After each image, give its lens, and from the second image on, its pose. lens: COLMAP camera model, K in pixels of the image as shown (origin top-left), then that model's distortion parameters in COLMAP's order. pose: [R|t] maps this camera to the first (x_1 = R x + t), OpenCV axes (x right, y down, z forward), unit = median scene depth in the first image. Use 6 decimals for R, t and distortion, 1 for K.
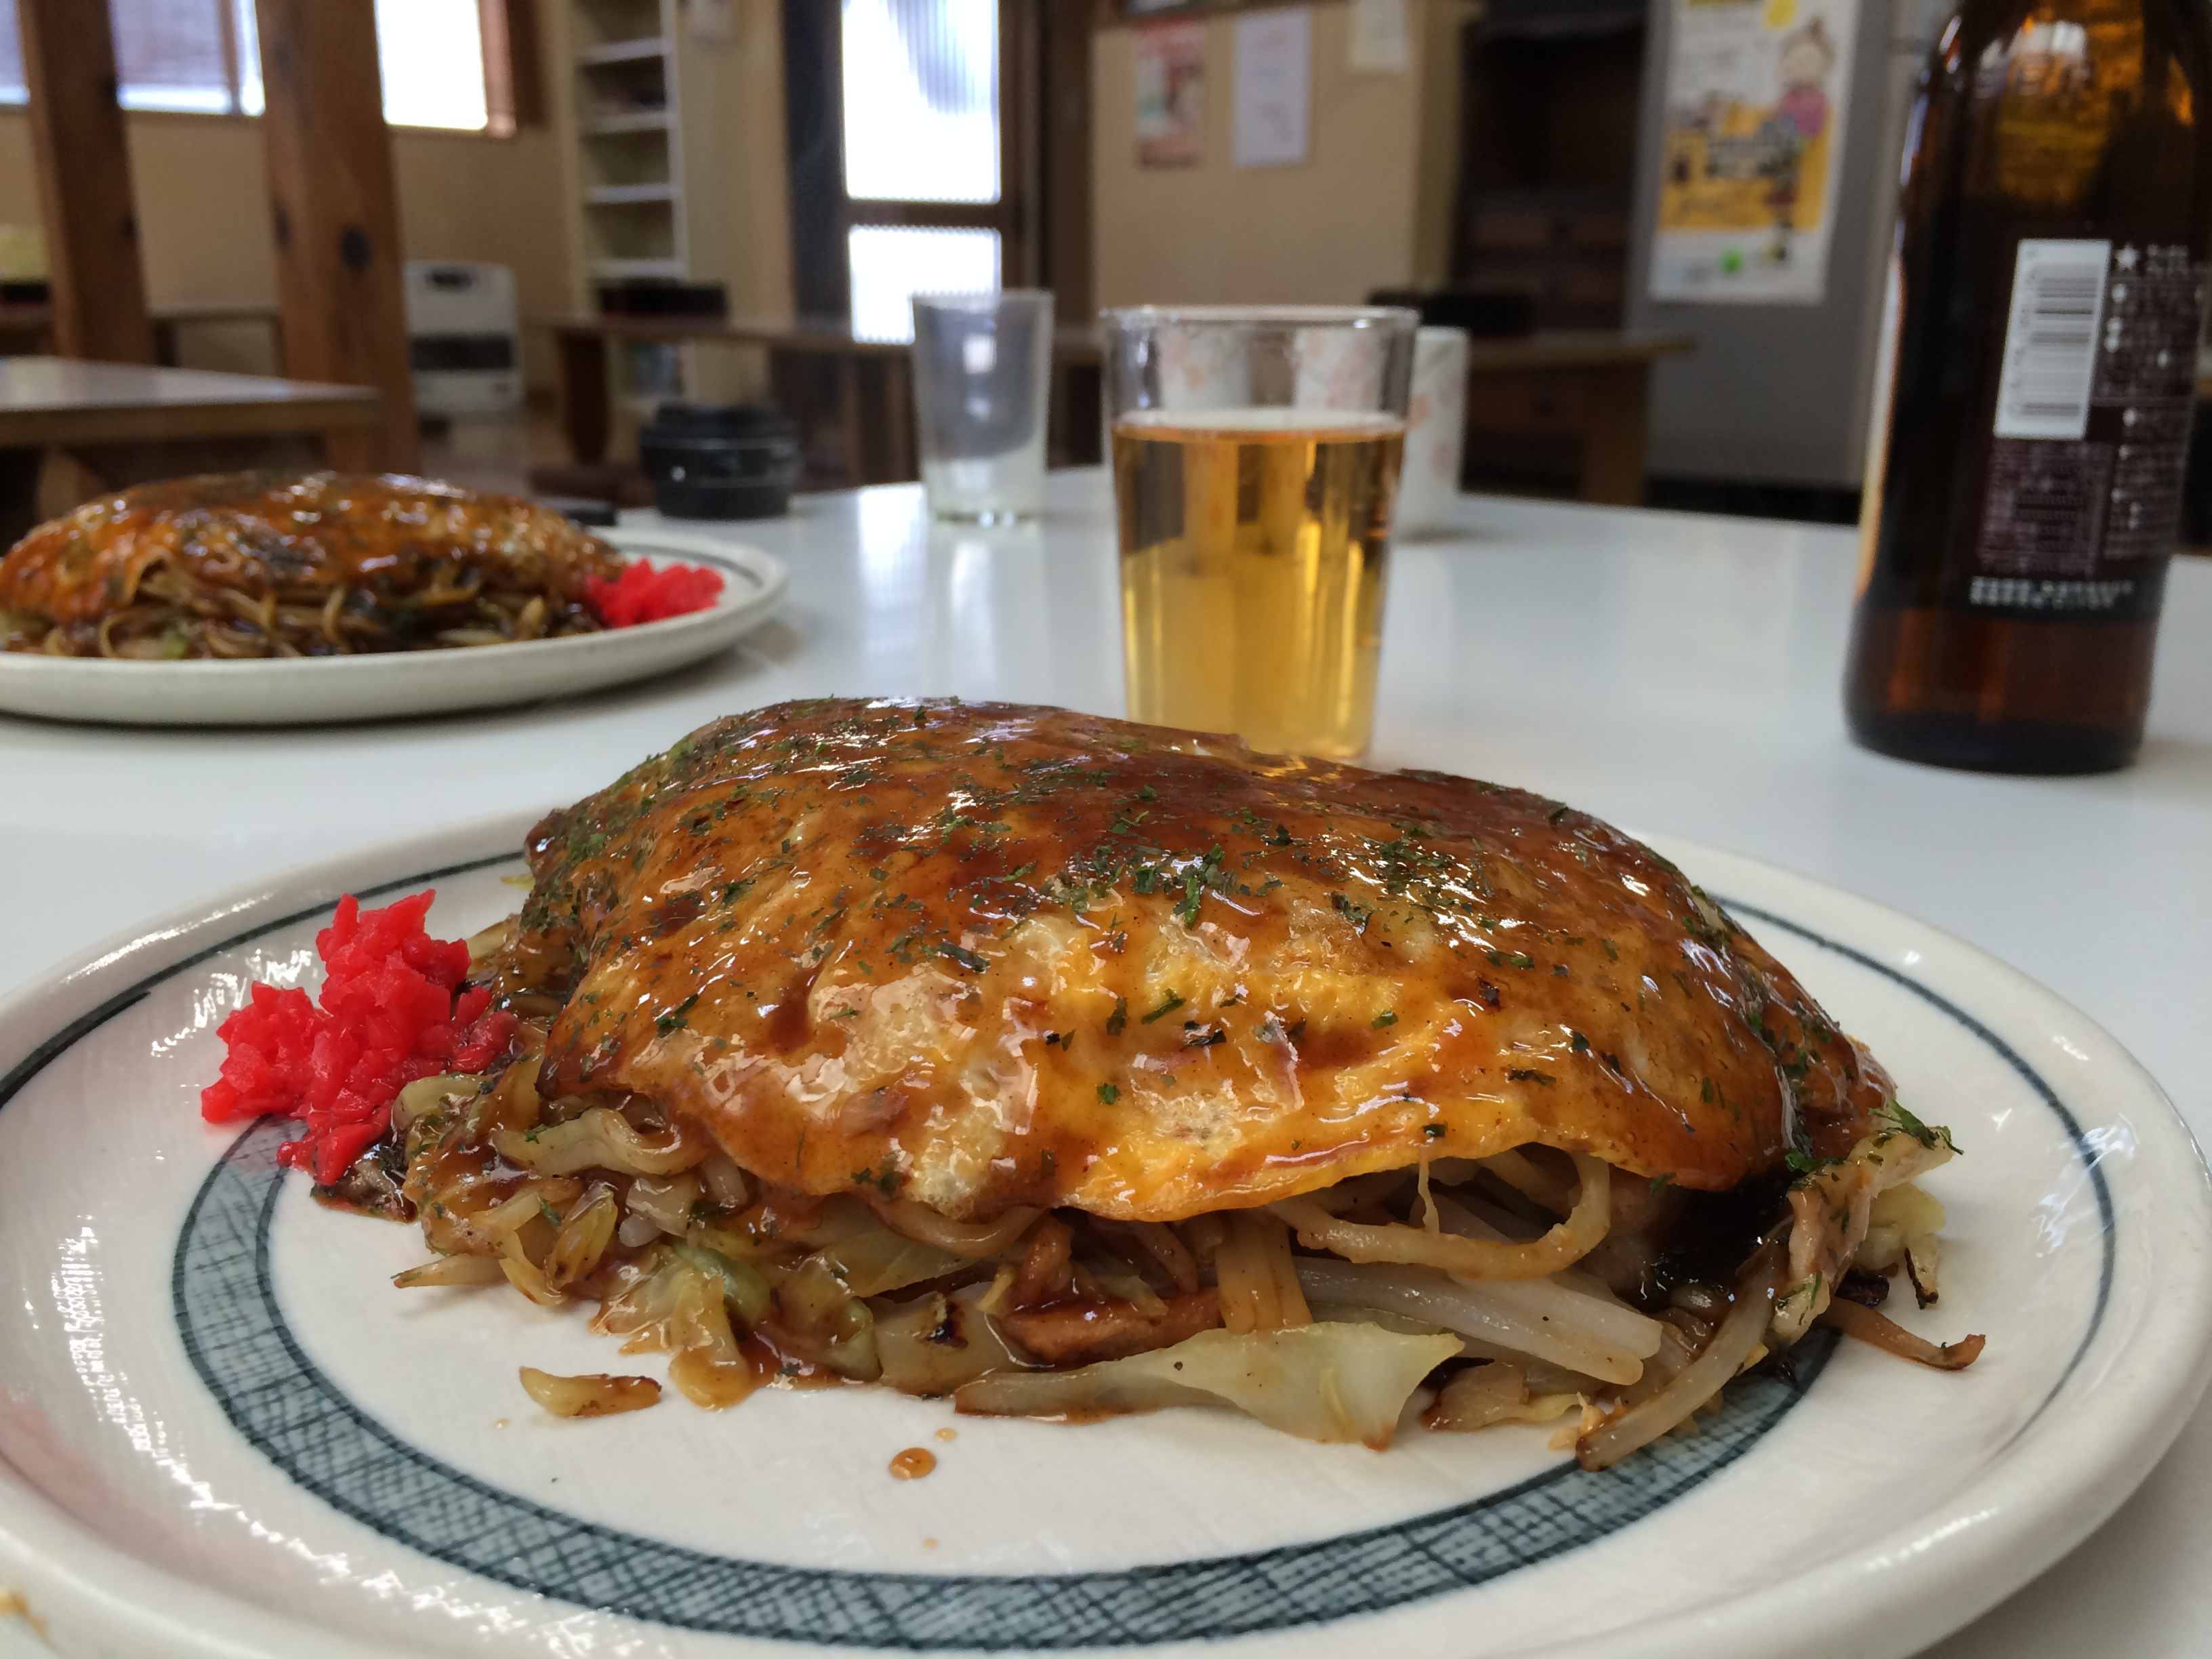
lens RADIAL K [[1881.2, 0, 1106.0], [0, 1881.2, 829.5], [0, 0, 1]] dist [-0.006497, -0.005845]
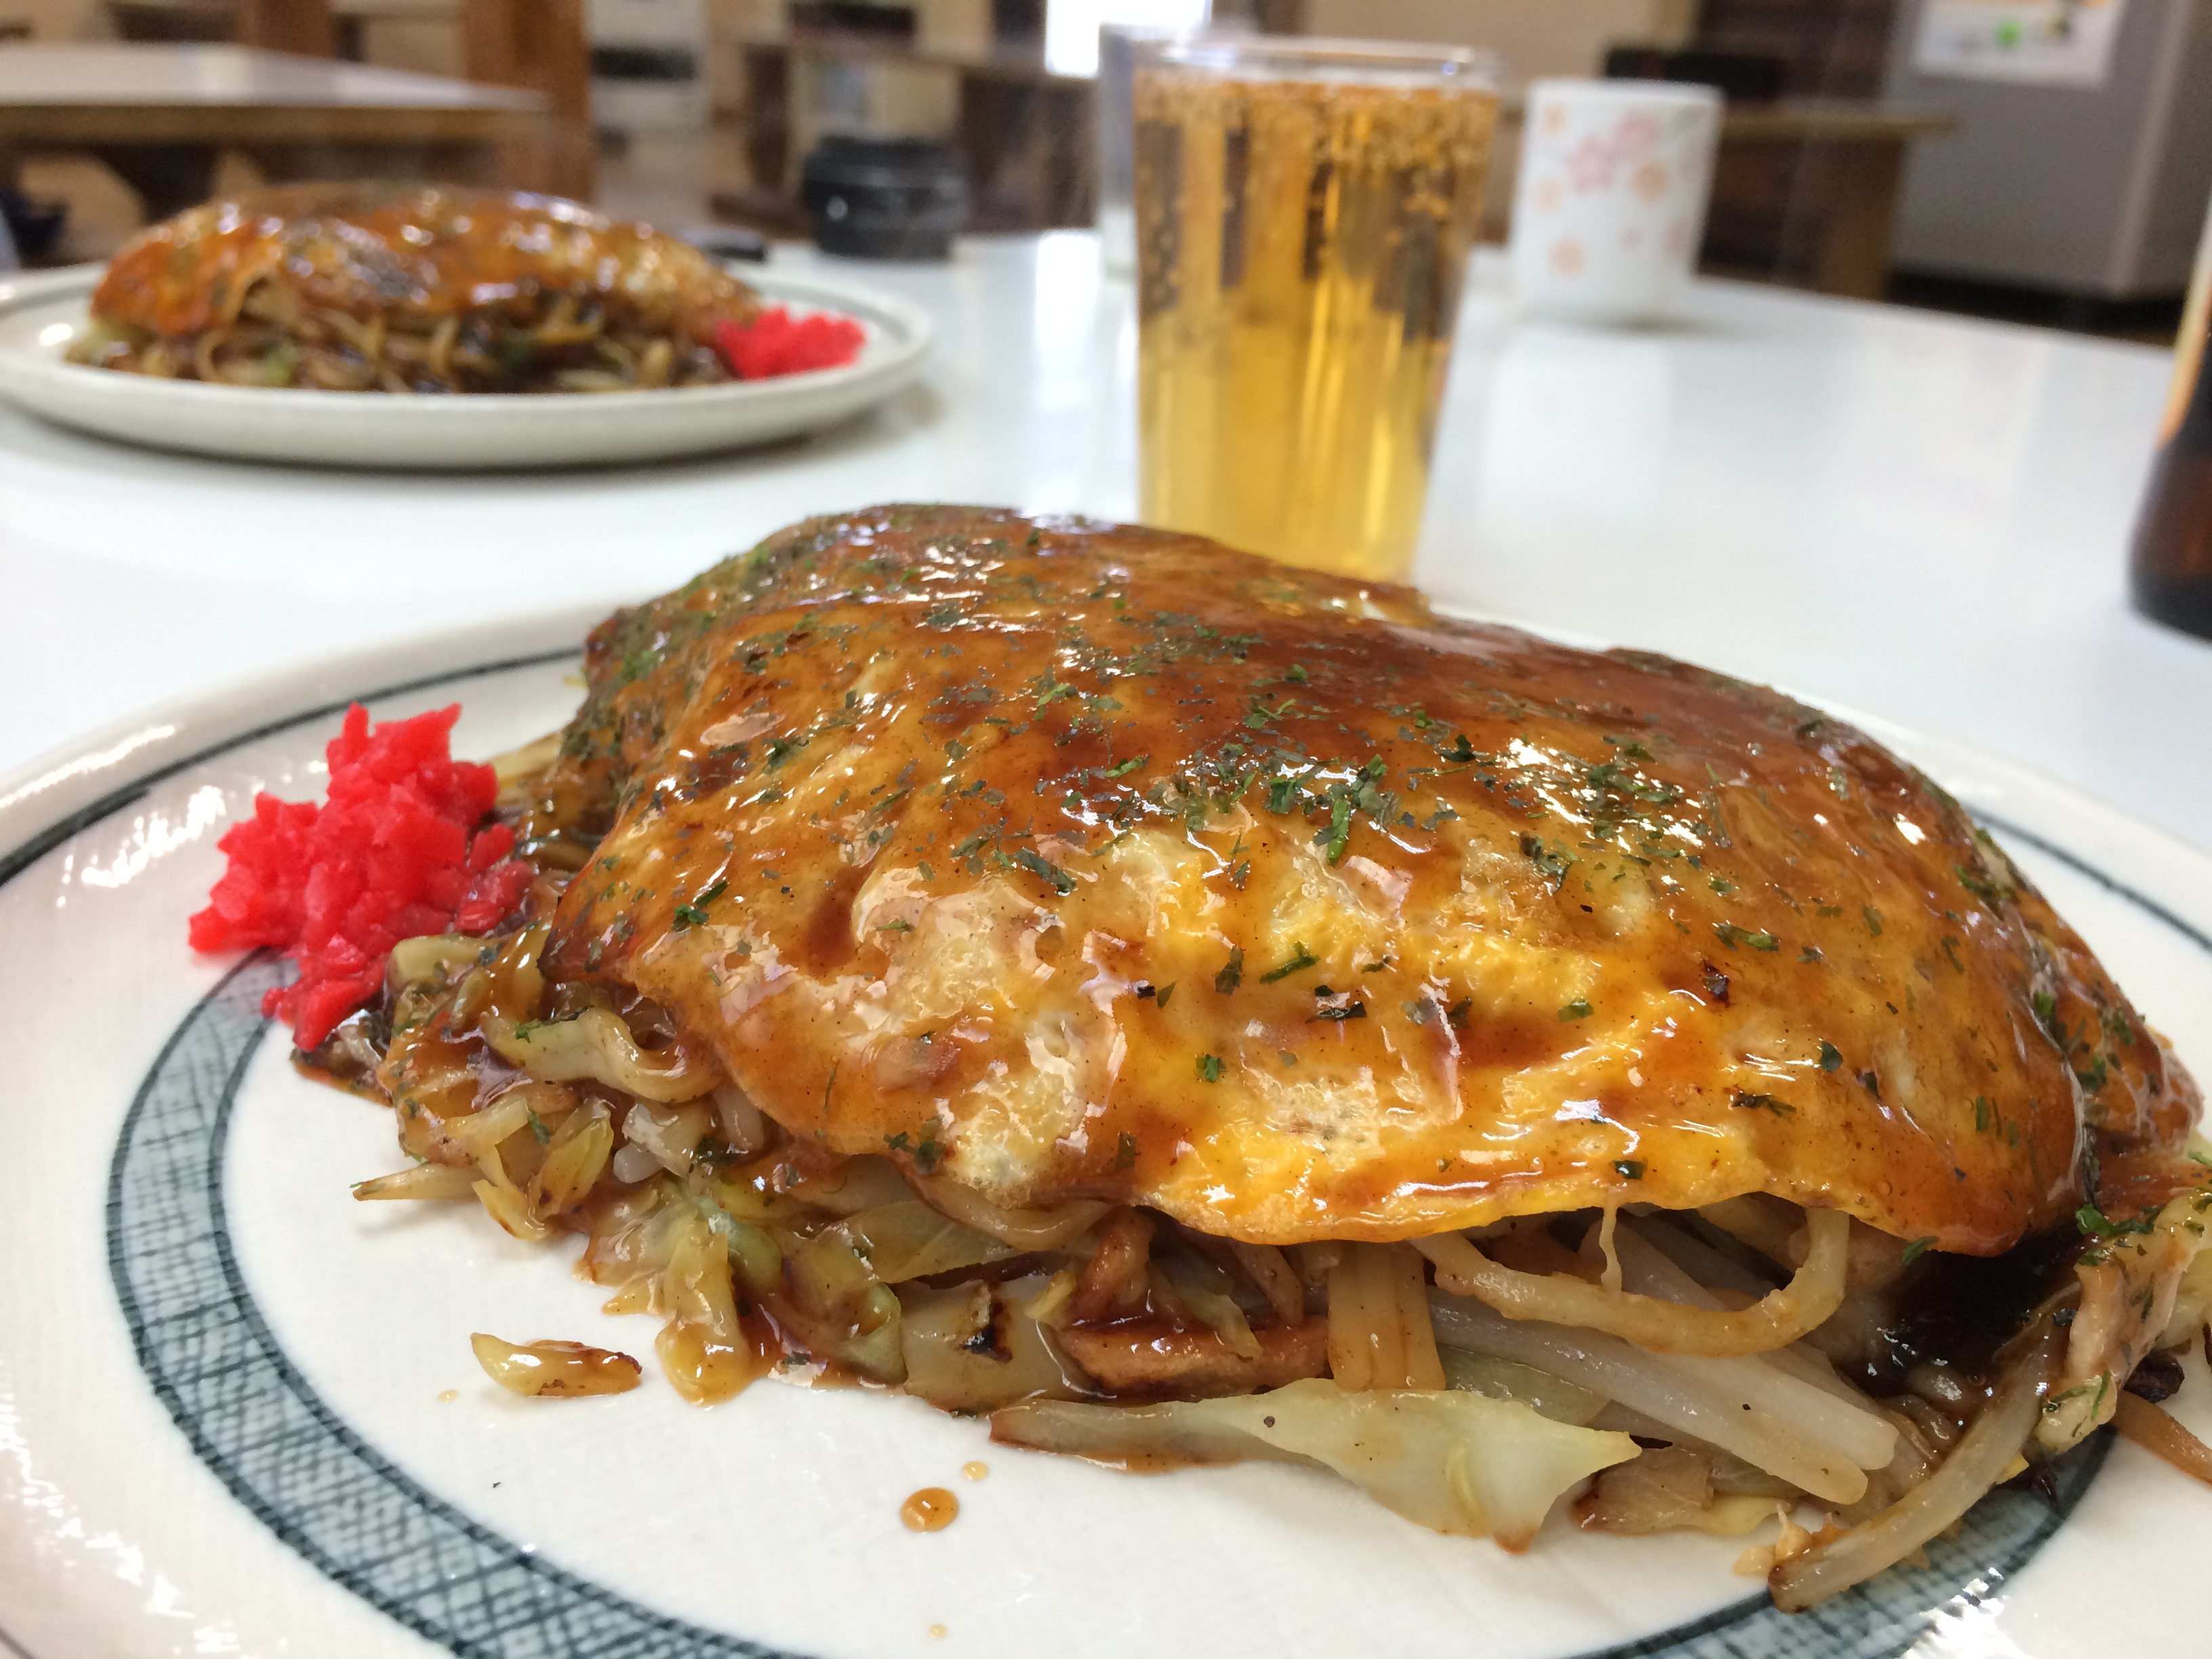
lens RADIAL K [[1845.2, 0, 1106.0], [0, 1845.2, 829.5], [0, 0, 1]] dist [0.043468, -0.105233]
pose [[0.993467, 0.082332, -0.079028, 0.010185], [-0.071414, 0.988642, 0.132236, -0.055950], [0.089017, -0.125728, 0.988063, 0.231259]]
